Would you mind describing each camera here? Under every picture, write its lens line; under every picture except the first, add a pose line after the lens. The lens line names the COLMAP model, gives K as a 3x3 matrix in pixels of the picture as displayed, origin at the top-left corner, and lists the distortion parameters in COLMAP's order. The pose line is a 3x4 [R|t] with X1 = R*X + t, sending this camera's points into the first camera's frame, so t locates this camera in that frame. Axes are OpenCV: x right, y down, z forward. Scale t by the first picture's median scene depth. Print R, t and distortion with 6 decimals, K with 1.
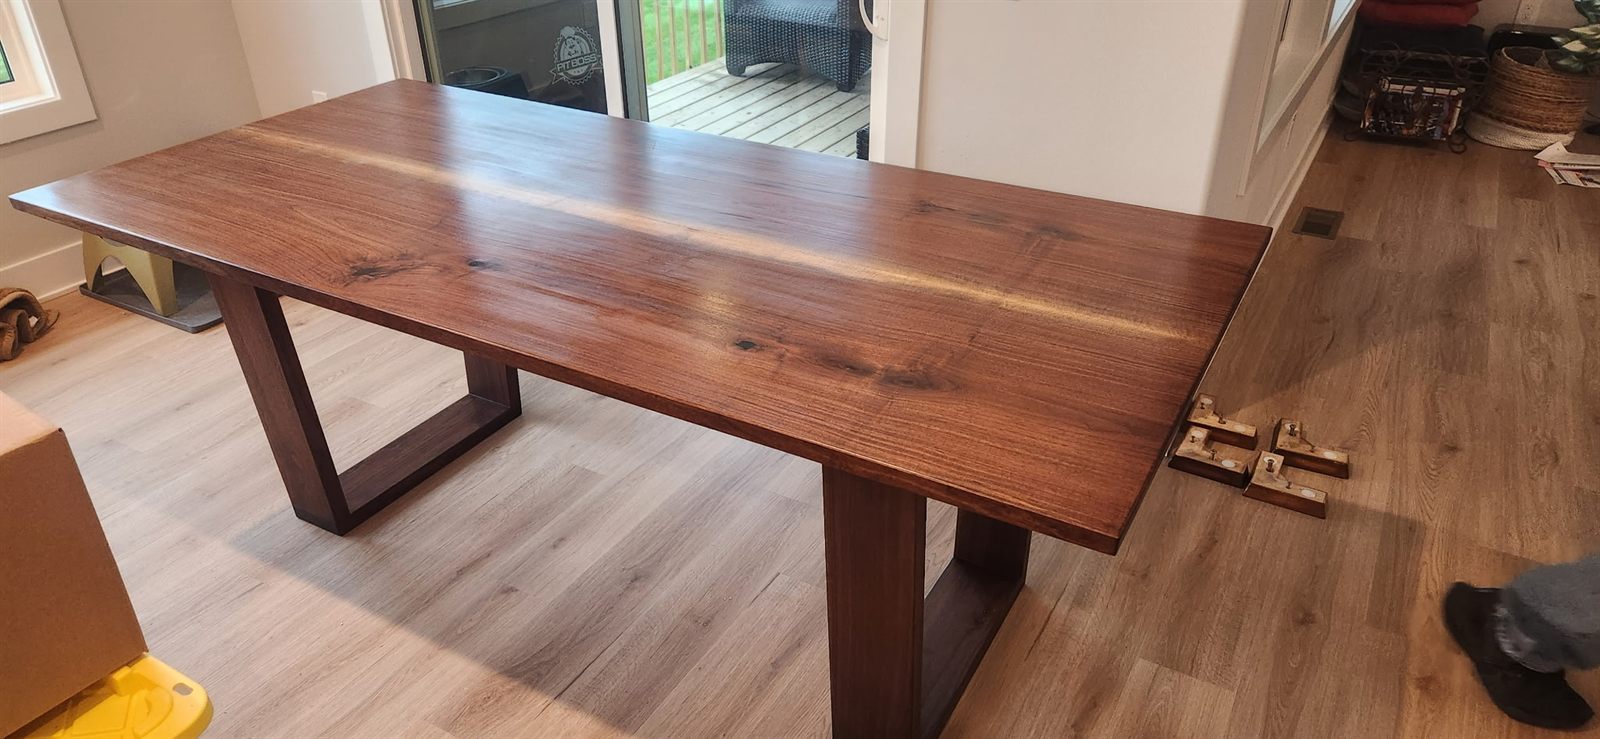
lens RADIAL K [[1085.8, 0, 800.0], [0, 1085.8, 369.5], [0, 0, 1]] dist [-0.000752, -0.002652]
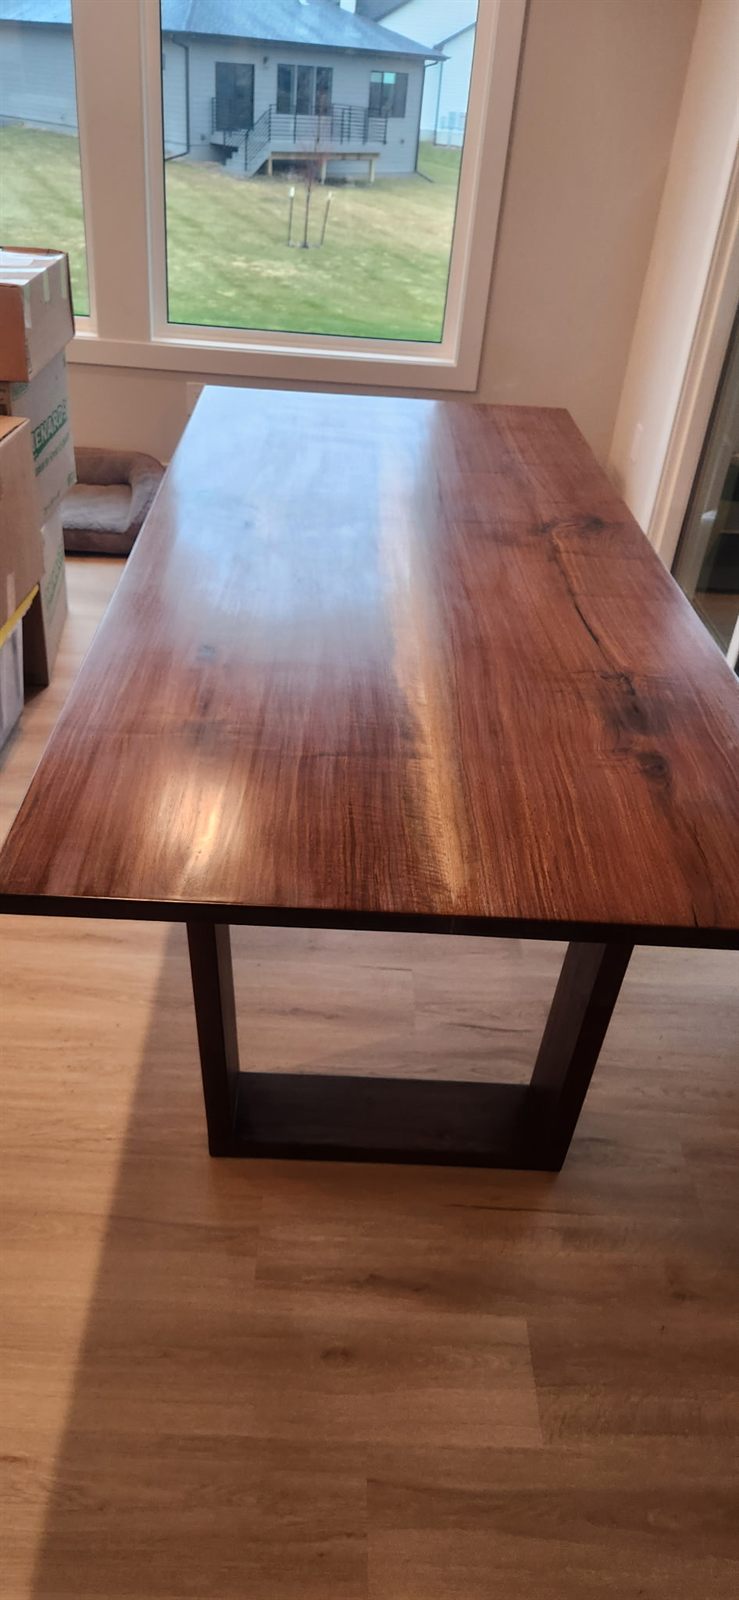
lens RADIAL K [[1085.8, 0, 369.5], [0, 1085.8, 800.0], [0, 0, 1]] dist [-0.000752, -0.002652]
pose [[0.500712, 0.527806, -0.686082, 0.593677], [-0.511135, 0.819942, 0.257752, -0.181366], [0.698591, 0.221620, 0.680335, 0.314844]]
